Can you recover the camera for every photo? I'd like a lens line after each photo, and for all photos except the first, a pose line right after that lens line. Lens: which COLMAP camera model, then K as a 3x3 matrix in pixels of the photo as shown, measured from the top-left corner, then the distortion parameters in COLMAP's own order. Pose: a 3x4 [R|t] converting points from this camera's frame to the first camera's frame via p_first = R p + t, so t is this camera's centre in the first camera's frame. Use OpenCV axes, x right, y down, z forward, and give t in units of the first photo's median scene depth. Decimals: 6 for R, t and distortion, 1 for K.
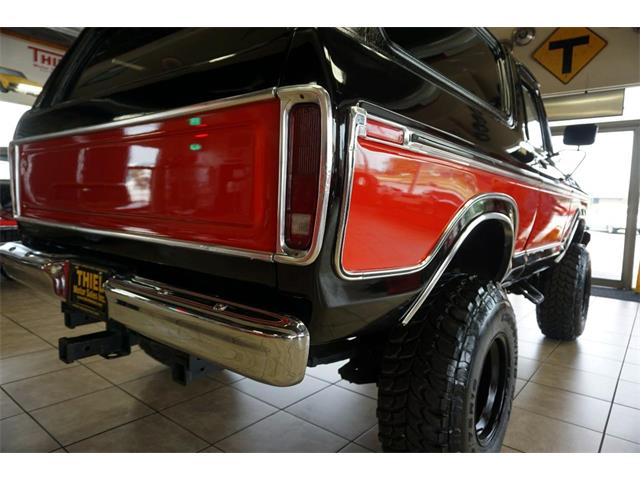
lens RADIAL K [[427.3, 0, 320.5], [0, 427.3, 238.3], [0, 0, 1]] dist [-0.030692, 0.028811]
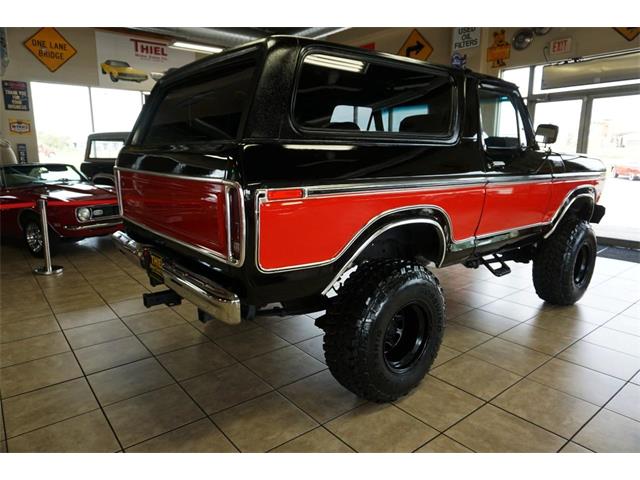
lens RADIAL K [[427.3, 0, 318.3], [0, 427.3, 238.3], [0, 0, 1]] dist [-0.030692, 0.028811]
pose [[0.976302, 0.011172, -0.216126, 0.445208], [0.013603, 0.993524, 0.112806, -0.171787], [0.215986, -0.113073, 0.969827, -0.501555]]
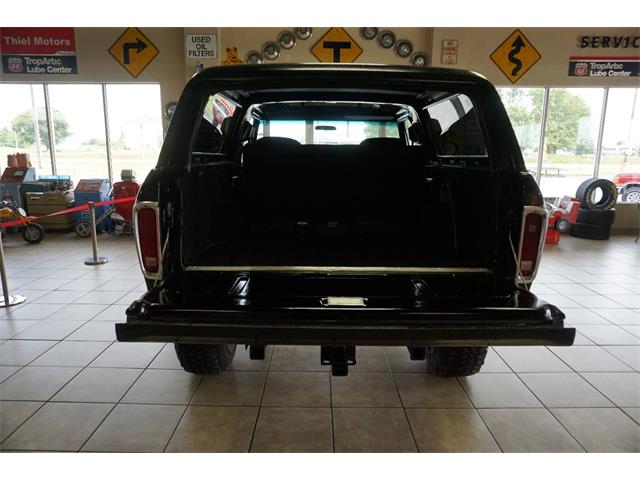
lens RADIAL K [[427.3, 0, 315.4], [0, 427.3, 240.7], [0, 0, 1]] dist [-0.030692, 0.028811]
pose [[0.783446, -0.150440, 0.602976, -1.325962], [0.069396, 0.985367, 0.155679, -0.347037], [-0.617573, -0.080122, 0.782421, -0.026612]]
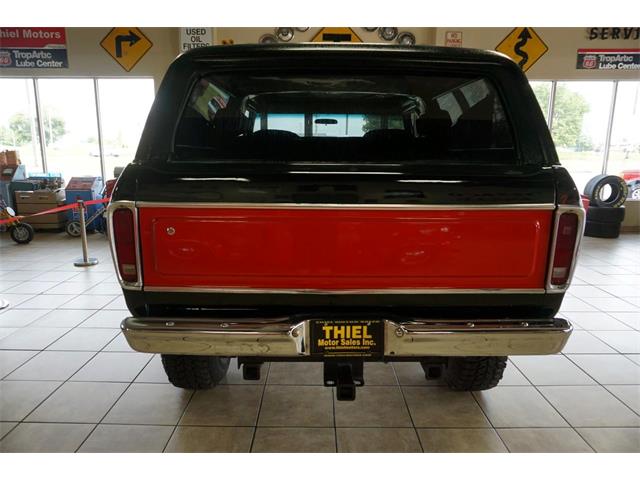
lens RADIAL K [[427.3, 0, 315.2], [0, 427.3, 239.6], [0, 0, 1]] dist [-0.030692, 0.028811]
pose [[0.781841, -0.154388, 0.604061, -1.226963], [0.072008, 0.984733, 0.158482, -0.338430], [-0.619306, -0.080410, 0.781021, 0.113225]]
